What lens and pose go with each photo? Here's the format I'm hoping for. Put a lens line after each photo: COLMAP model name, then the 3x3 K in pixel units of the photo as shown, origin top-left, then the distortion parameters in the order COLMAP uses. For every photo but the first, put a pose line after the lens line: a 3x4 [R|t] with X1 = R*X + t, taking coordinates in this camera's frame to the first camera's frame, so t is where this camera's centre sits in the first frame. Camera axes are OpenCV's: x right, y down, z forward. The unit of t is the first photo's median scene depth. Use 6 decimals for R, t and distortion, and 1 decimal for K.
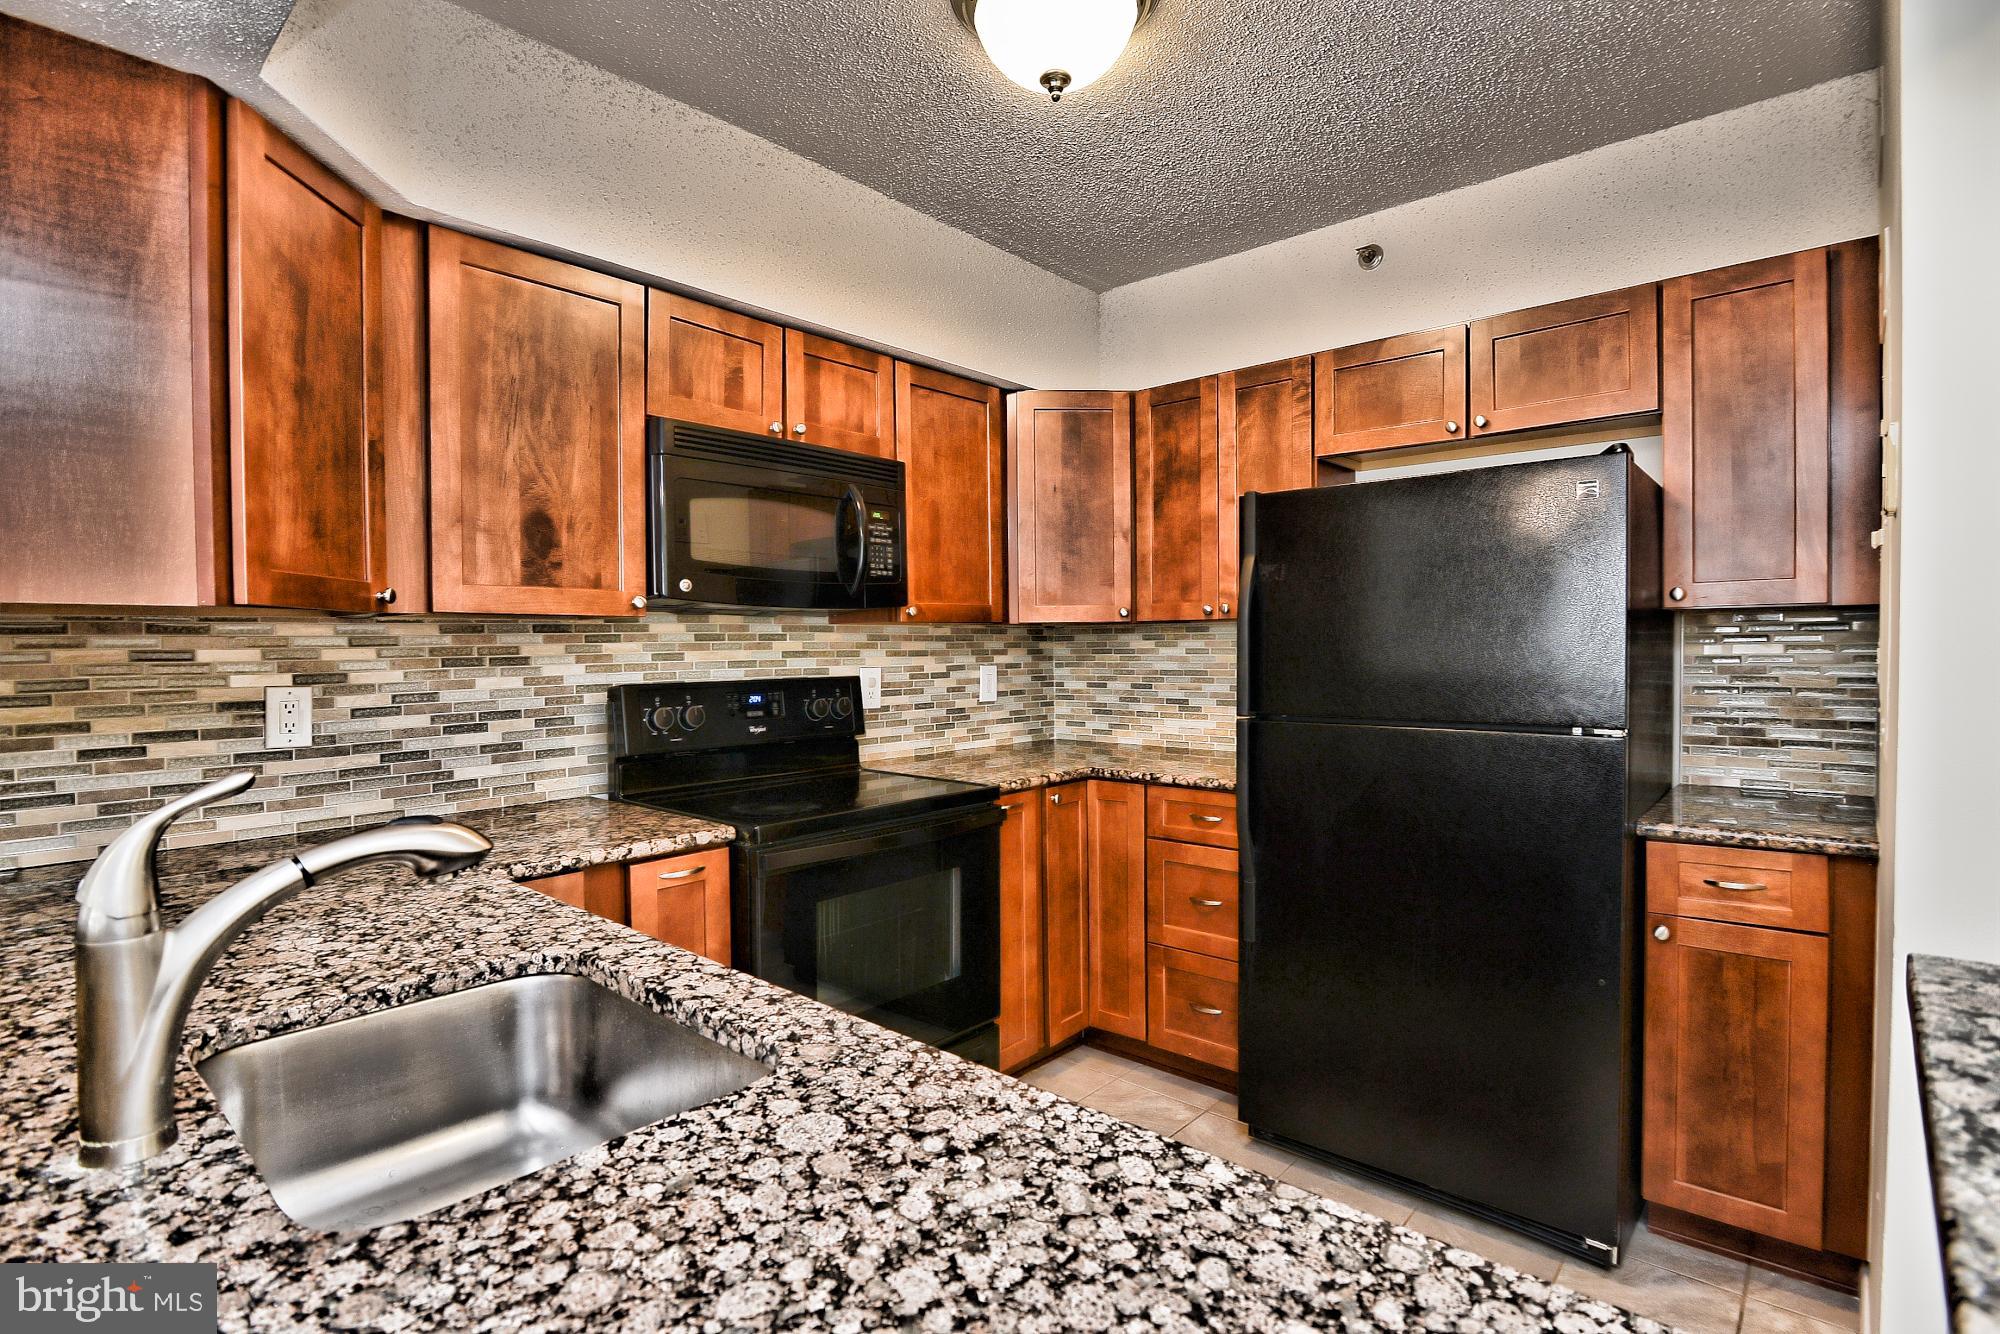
lens RADIAL K [[969.1, 0, 1000.0], [0, 969.1, 667.0], [0, 0, 1]] dist [-0.018612, -0.001767]
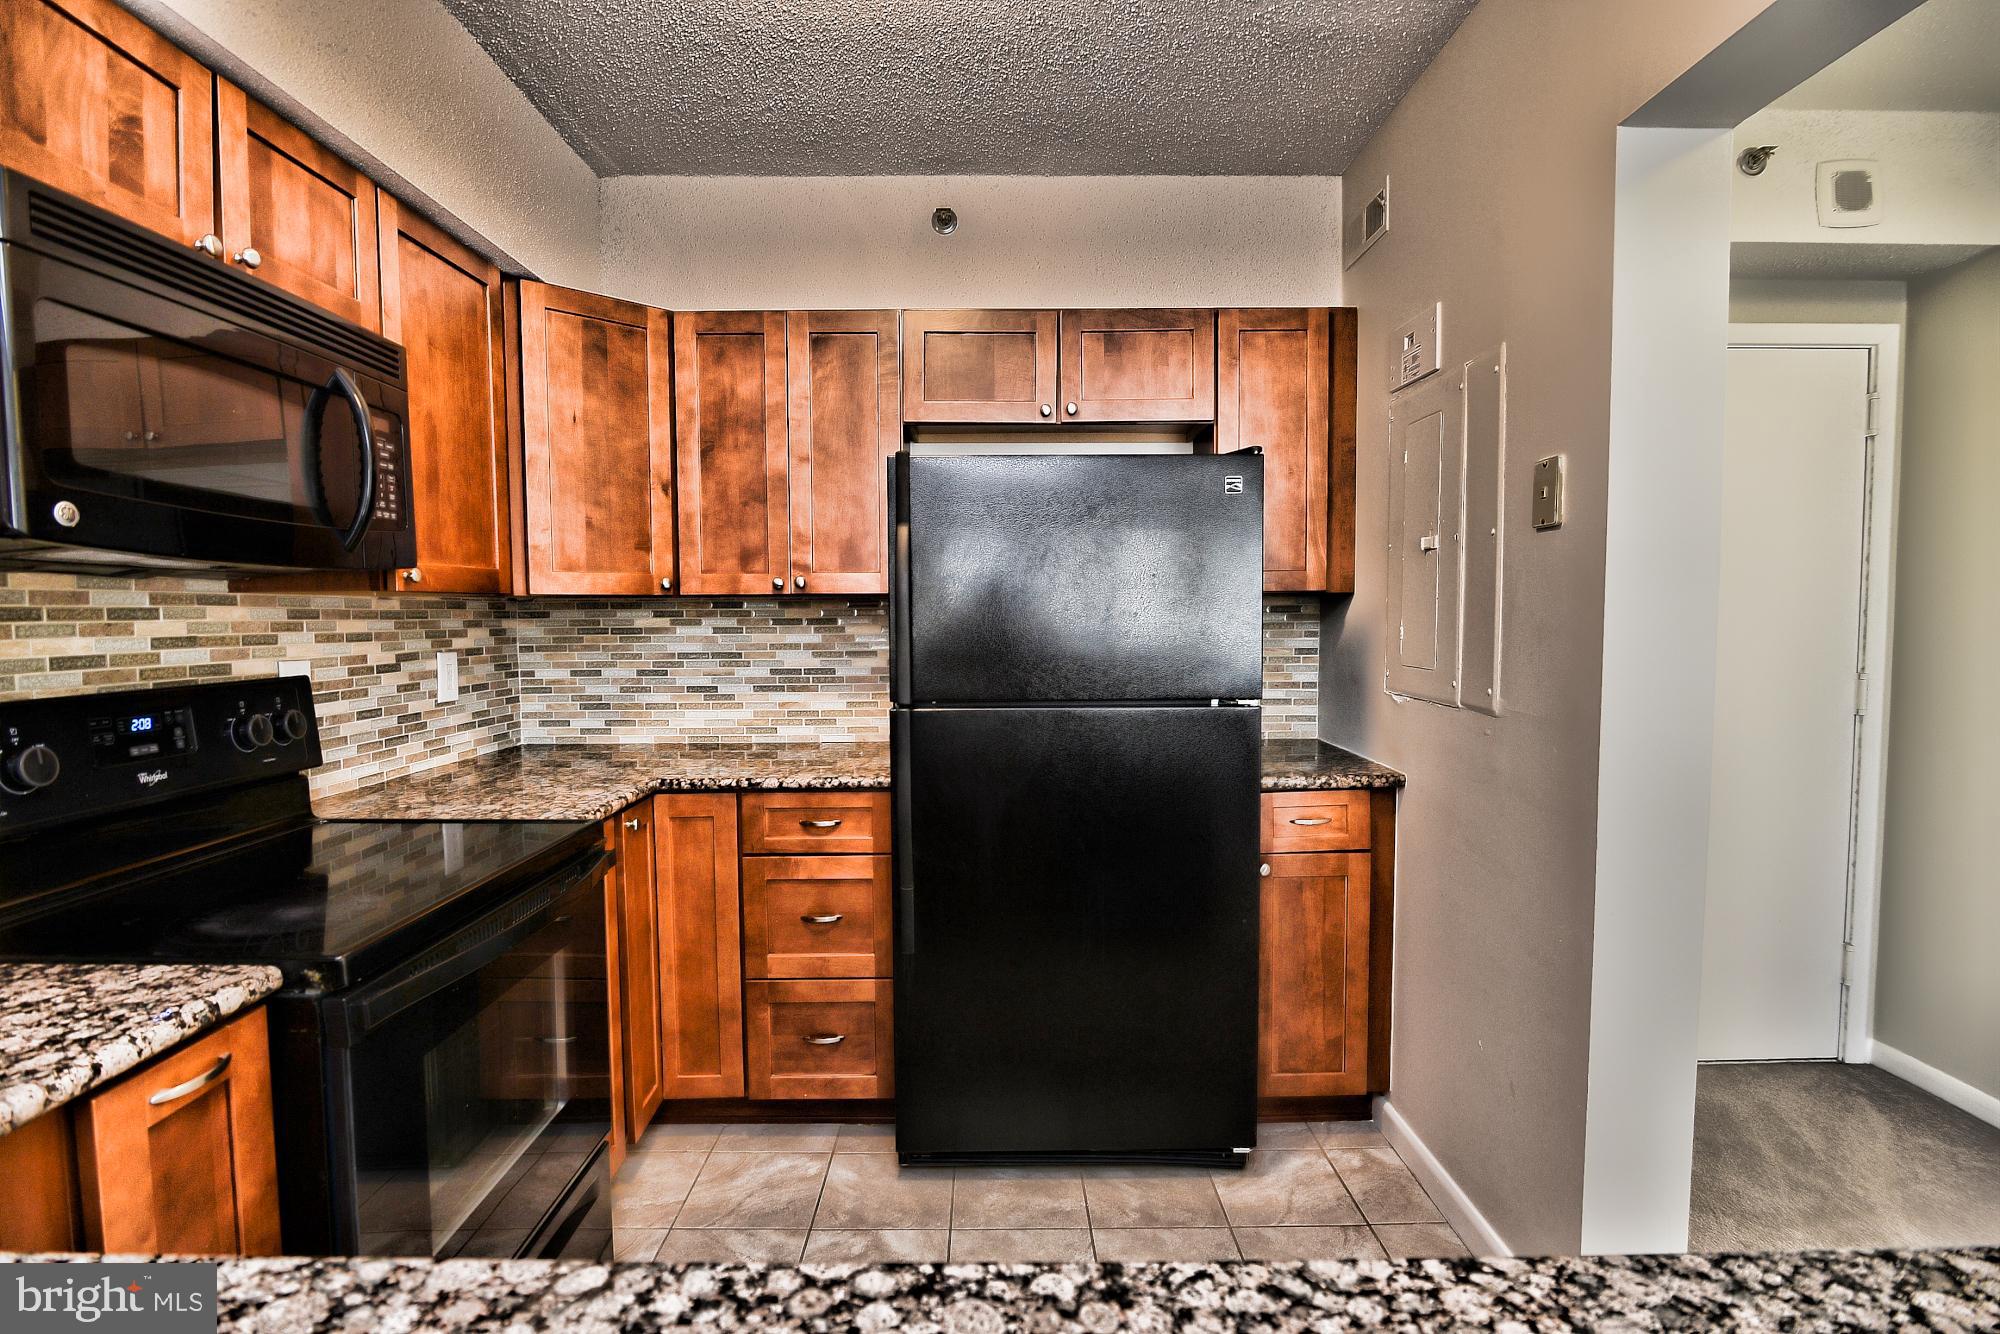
lens RADIAL K [[969.1, 0, 1000.0], [0, 969.1, 667.0], [0, 0, 1]] dist [-0.018612, -0.001767]
pose [[0.745184, -0.033079, 0.666038, -0.235795], [0.014687, 0.999341, 0.033199, -0.010655], [-0.666697, -0.014957, 0.745179, 0.239694]]
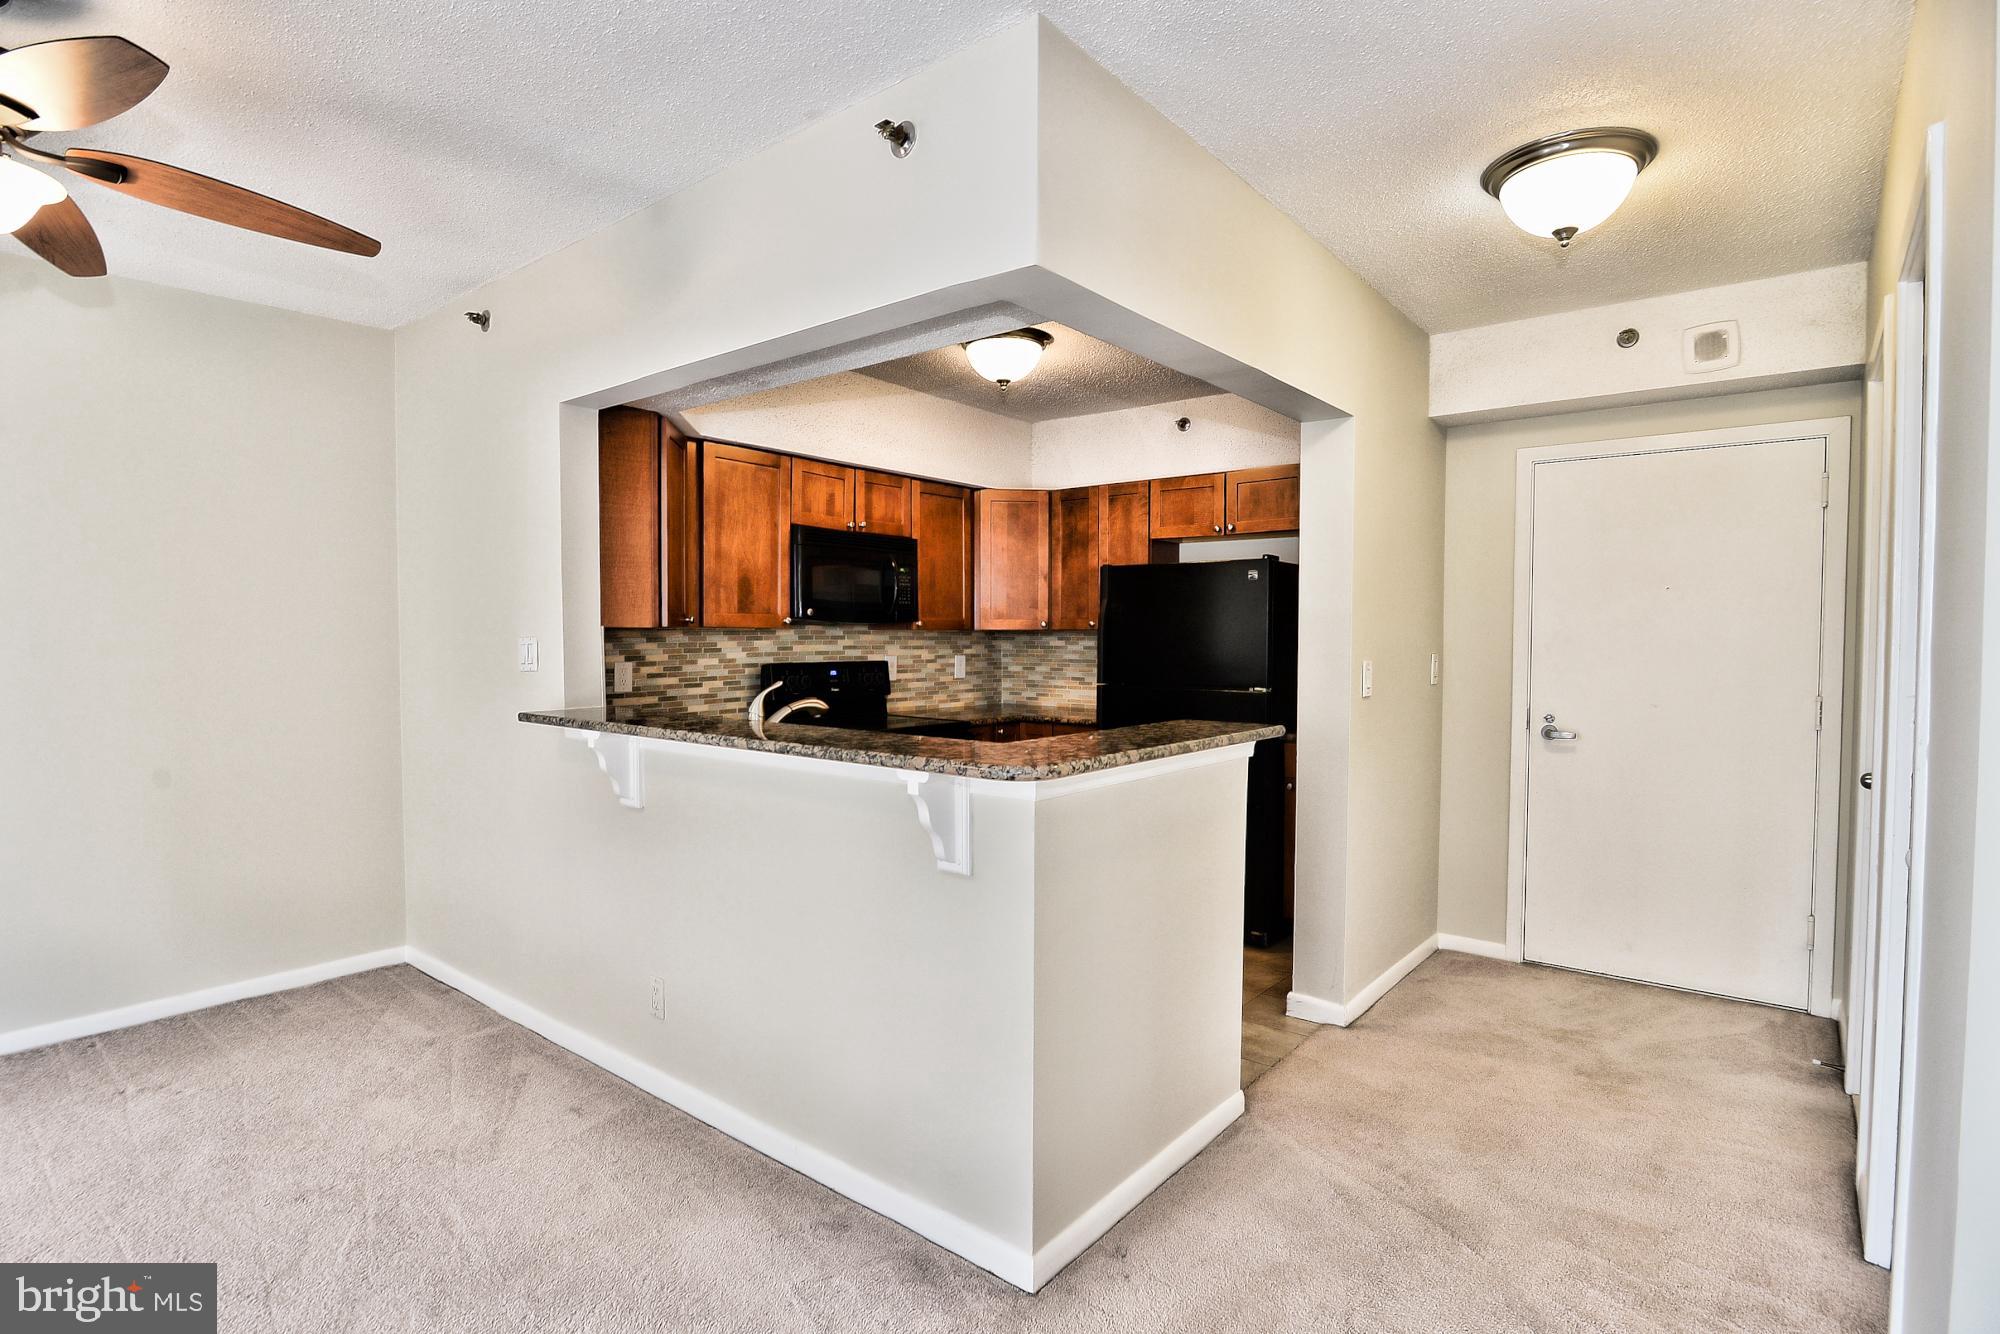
lens RADIAL K [[1002.7, 0, 1000.0], [0, 1002.7, 667.0], [0, 0, 1]] dist [-0.001724, -0.000439]
pose [[0.998668, 0.009495, 0.050722, -0.038179], [-0.009960, 0.999911, 0.008923, 0.002865], [-0.050633, -0.009416, 0.998673, -0.819553]]
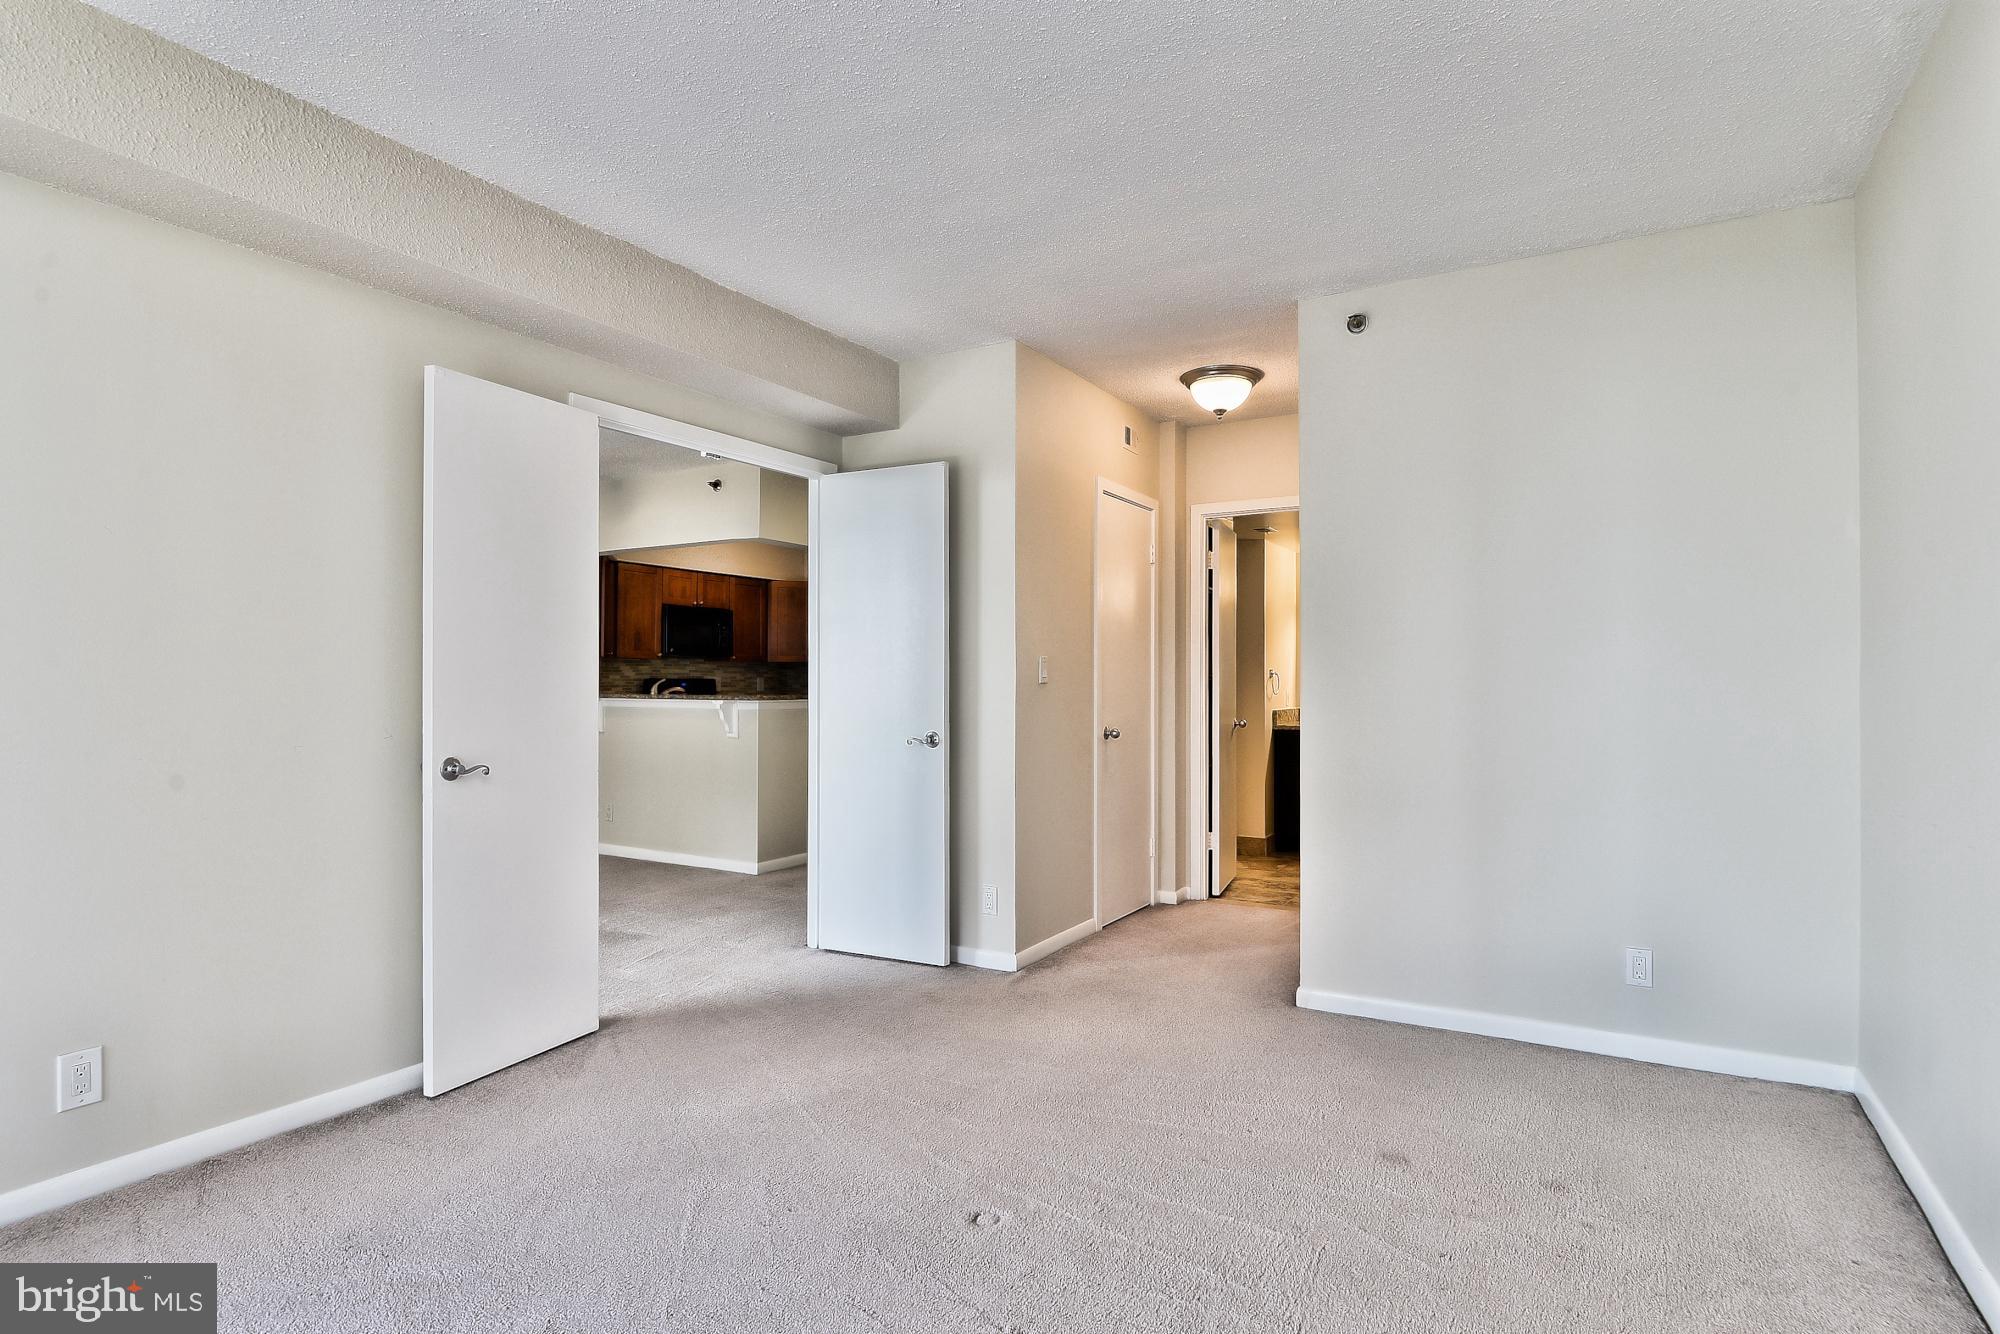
lens RADIAL K [[1044.6, 0, 1000.0], [0, 1044.6, 667.0], [0, 0, 1]] dist [0.000466, 0.000031]
pose [[0.981089, 0.016589, 0.192843, 0.100562], [-0.009573, 0.999260, -0.037253, 0.089150], [-0.193318, 0.034703, 0.980522, -2.467696]]
